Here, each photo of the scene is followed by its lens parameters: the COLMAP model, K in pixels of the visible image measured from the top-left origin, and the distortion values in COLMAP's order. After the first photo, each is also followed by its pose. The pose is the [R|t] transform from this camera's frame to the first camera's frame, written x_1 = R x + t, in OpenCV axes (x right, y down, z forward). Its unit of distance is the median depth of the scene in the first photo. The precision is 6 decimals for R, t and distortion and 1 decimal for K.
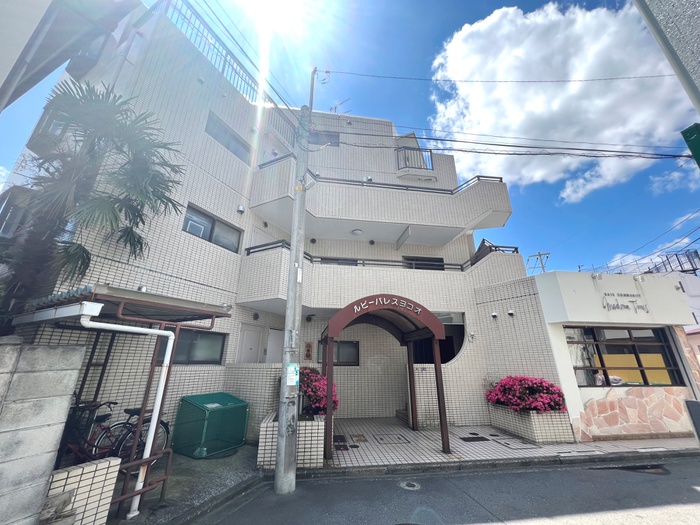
lens RADIAL K [[279.8, 0, 349.5], [0, 279.8, 259.8], [0, 0, 1]] dist [-0.001399, 0.000211]
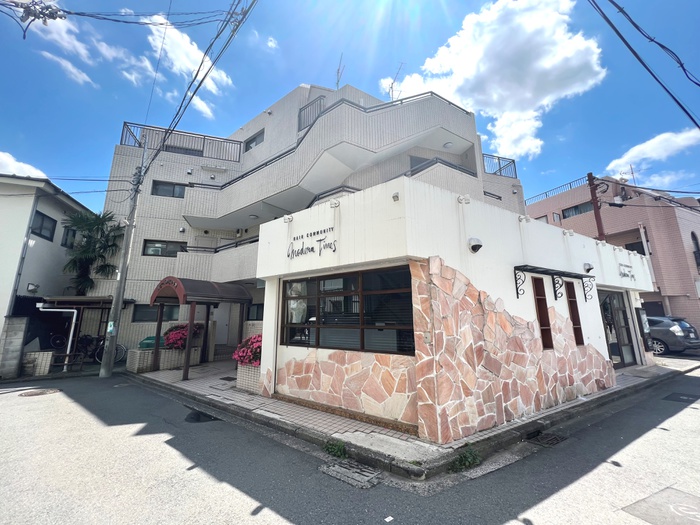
lens RADIAL K [[279.8, 0, 349.5], [0, 279.8, 259.8], [0, 0, 1]] dist [-0.001399, 0.000211]
pose [[0.695123, -0.153290, -0.702357, 1.658177], [0.257362, 0.965311, 0.044031, 0.196403], [0.671244, -0.211367, 0.710461, 0.543291]]
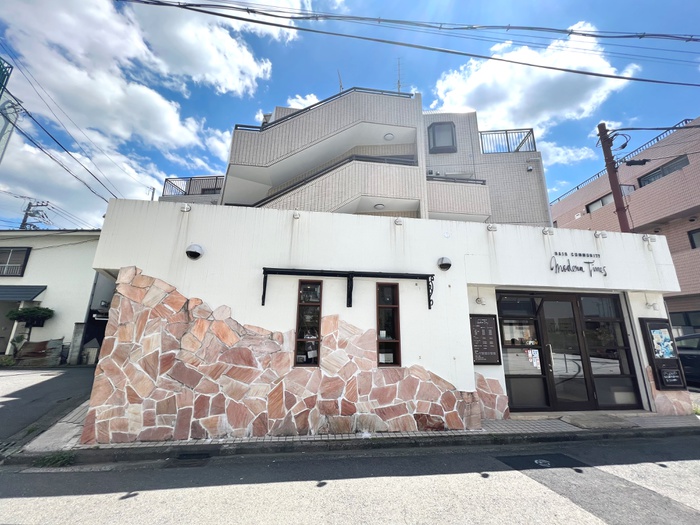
lens RADIAL K [[279.8, 0, 349.5], [0, 279.8, 259.8], [0, 0, 1]] dist [-0.001399, 0.000211]
pose [[0.357024, -0.225882, -0.906372, 2.166934], [0.314431, 0.942757, -0.111094, 0.499923], [0.879583, -0.245328, 0.407612, 1.339063]]
